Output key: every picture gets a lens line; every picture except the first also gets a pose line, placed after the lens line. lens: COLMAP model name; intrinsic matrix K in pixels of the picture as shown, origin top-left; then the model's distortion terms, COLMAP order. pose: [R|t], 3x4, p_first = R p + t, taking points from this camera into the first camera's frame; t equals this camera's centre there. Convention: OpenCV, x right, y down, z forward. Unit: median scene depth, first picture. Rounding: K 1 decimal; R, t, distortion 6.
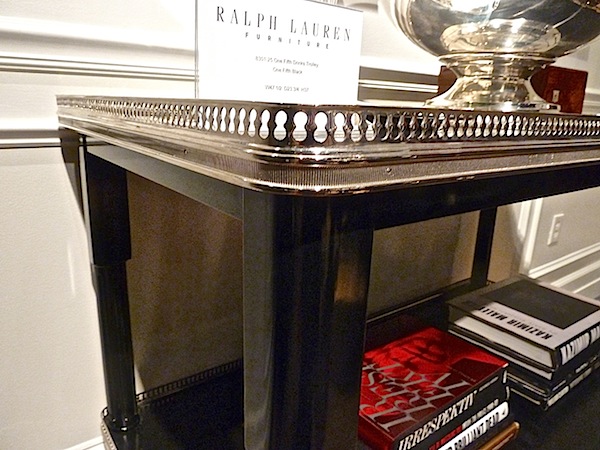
lens RADIAL K [[448.3, 0, 297.8], [0, 448.3, 226.7], [0, 0, 1]] dist [-0.013339, -0.011985]
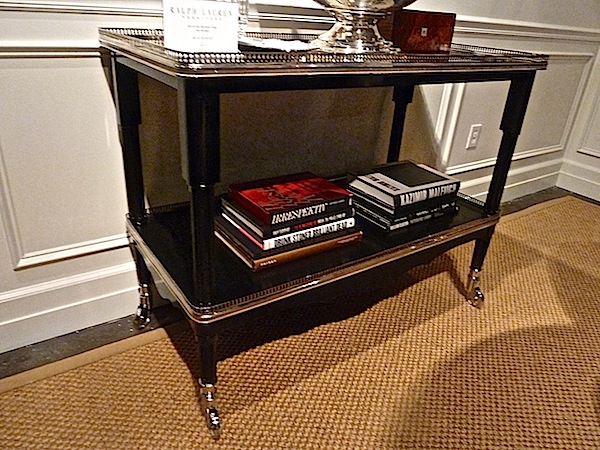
lens RADIAL K [[448.3, 0, 301.5], [0, 448.3, 220.1], [0, 0, 1]] dist [-0.013339, -0.011985]
pose [[0.998786, 0.046051, -0.017517, 0.287416], [-0.042487, 0.985034, 0.167043, 0.112648], [0.024947, -0.166096, 0.985794, -0.736204]]
